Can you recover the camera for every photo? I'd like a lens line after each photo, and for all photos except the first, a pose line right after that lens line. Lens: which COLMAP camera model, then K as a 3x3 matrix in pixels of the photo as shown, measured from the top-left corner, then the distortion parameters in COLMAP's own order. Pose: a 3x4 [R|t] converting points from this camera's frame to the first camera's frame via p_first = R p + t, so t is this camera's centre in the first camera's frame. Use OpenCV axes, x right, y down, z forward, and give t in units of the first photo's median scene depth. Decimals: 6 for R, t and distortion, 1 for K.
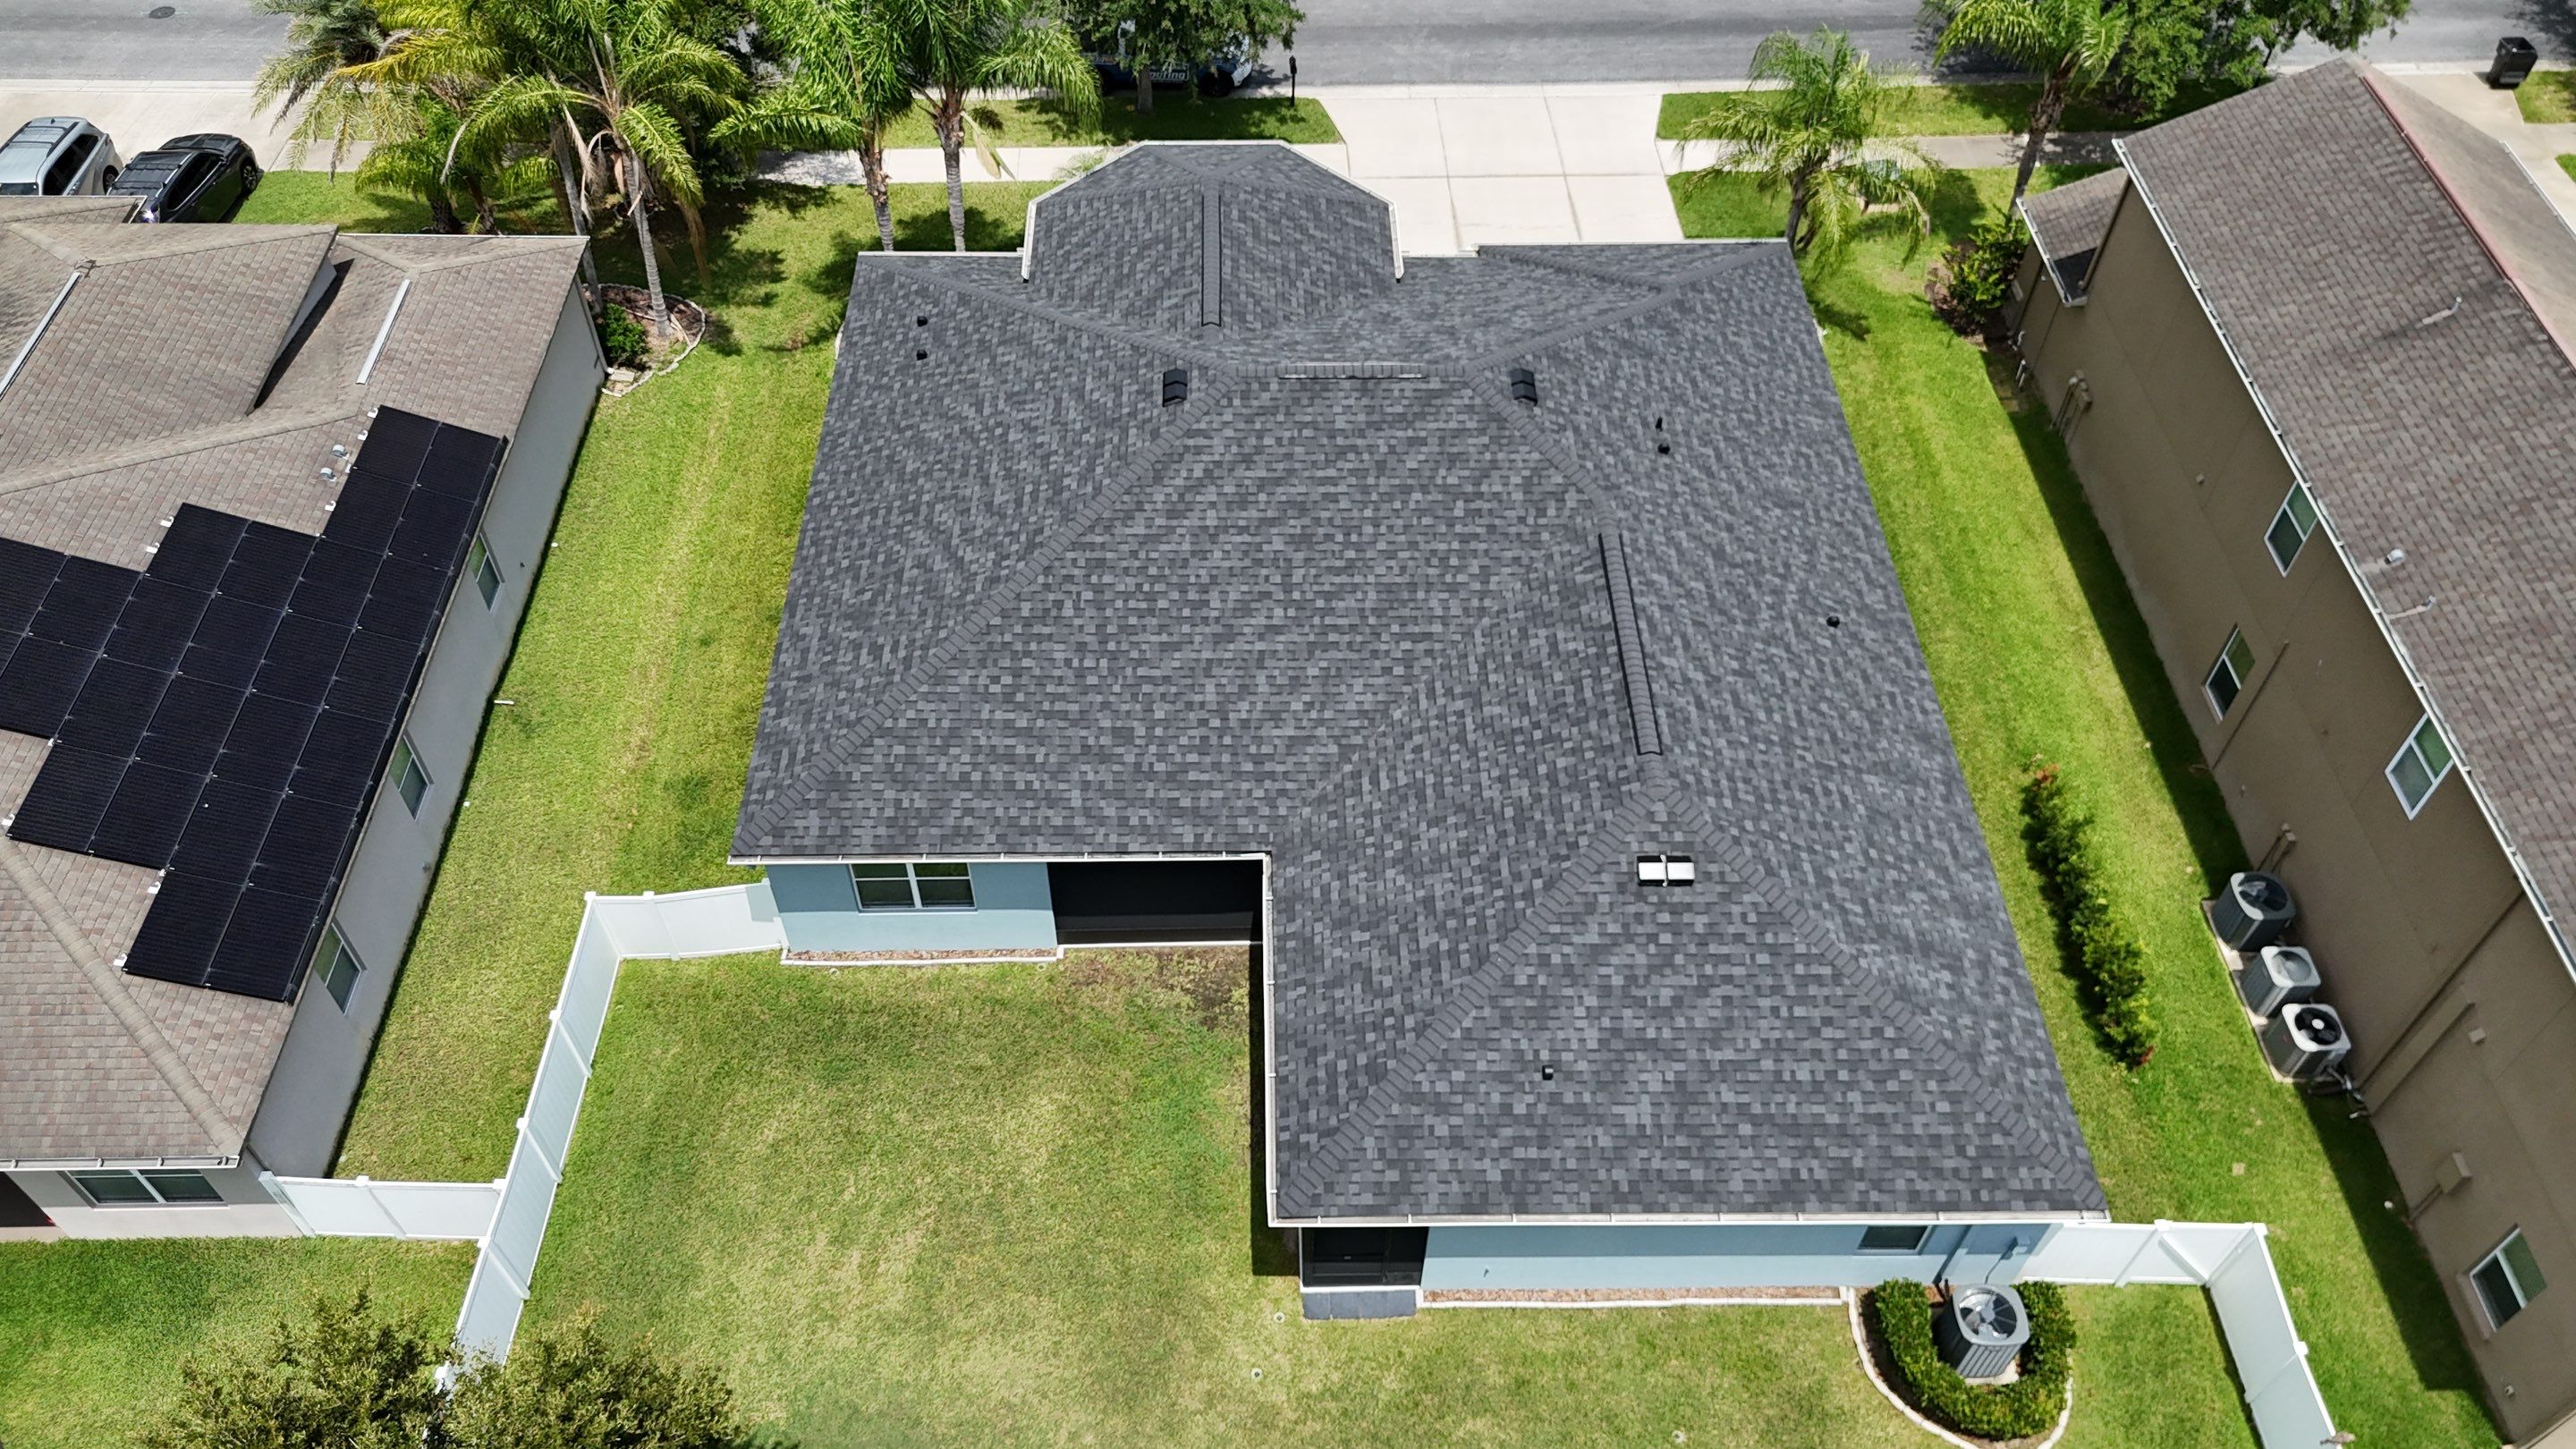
lens RADIAL K [[1890.5, 0, 1285.0], [0, 1890.5, 730.0], [0, 0, 1]] dist [0.143069, -0.264504]
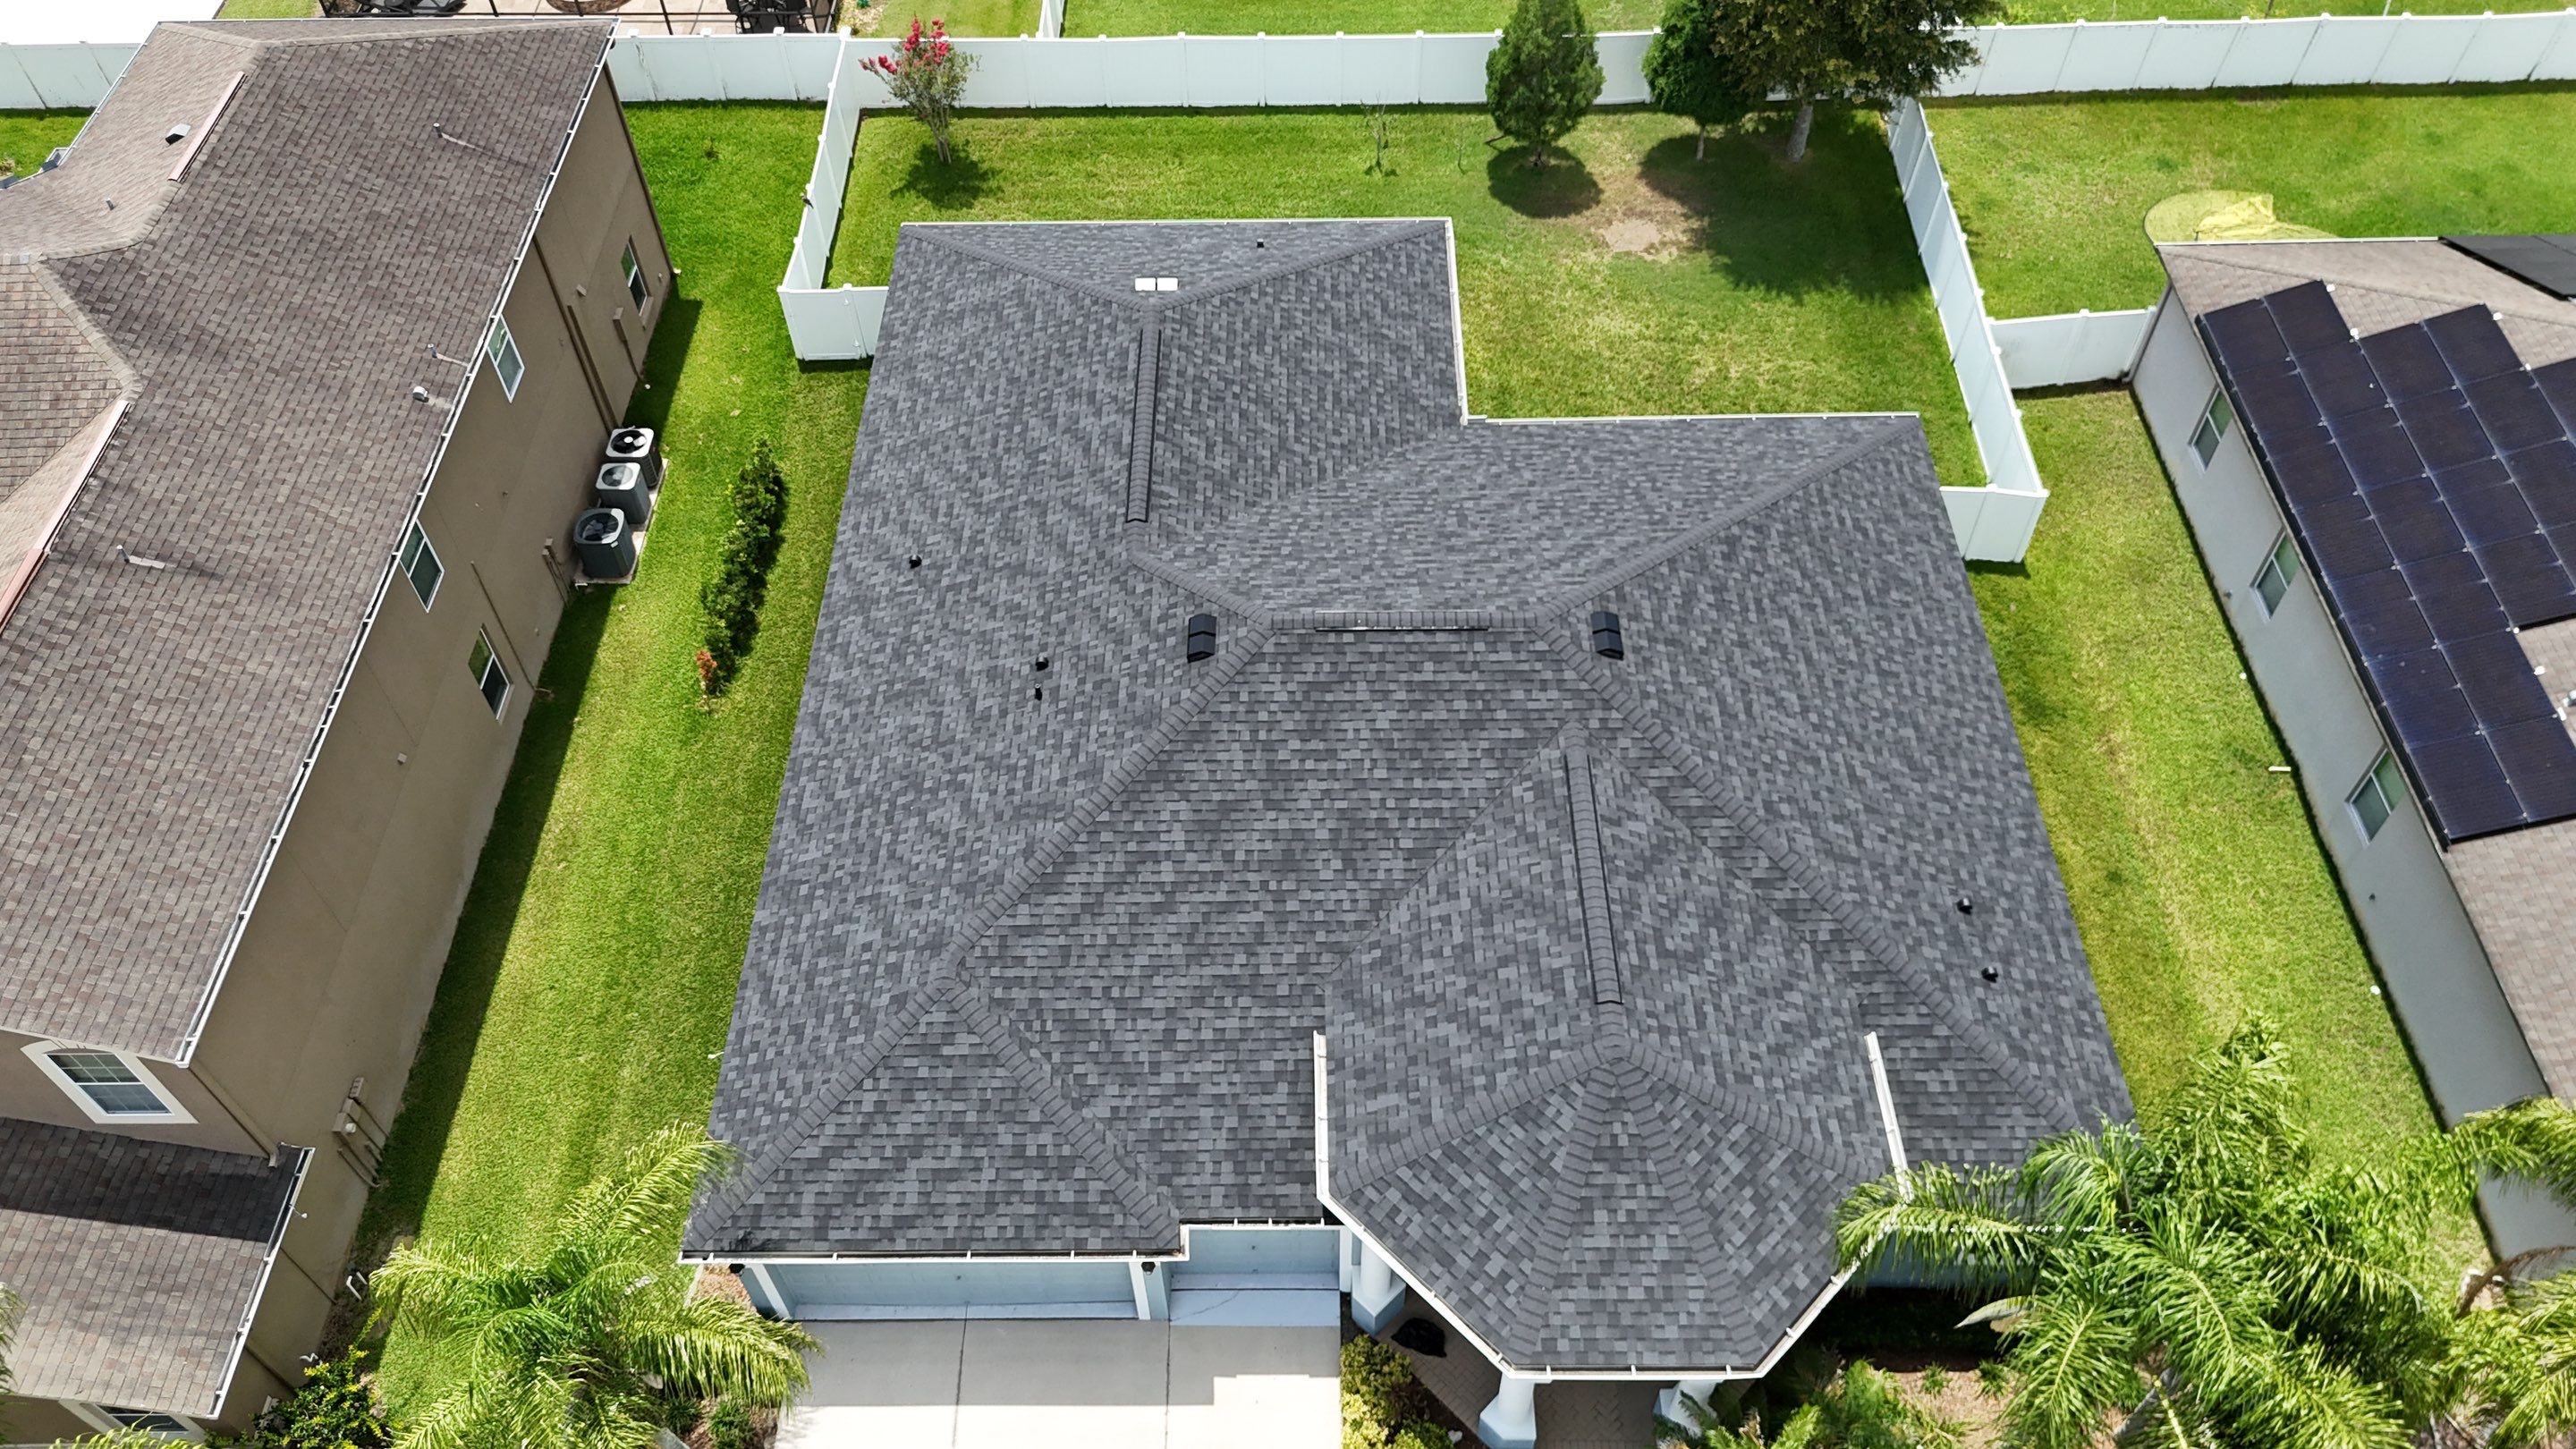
lens RADIAL K [[1890.5, 0, 1285.0], [0, 1890.5, 730.0], [0, 0, 1]] dist [0.143069, -0.264504]
pose [[-0.999741, -0.015772, 0.016393, 0.077950], [0.018822, -0.168769, 0.985476, -1.107553], [-0.012777, 0.985529, 0.169022, 0.960321]]
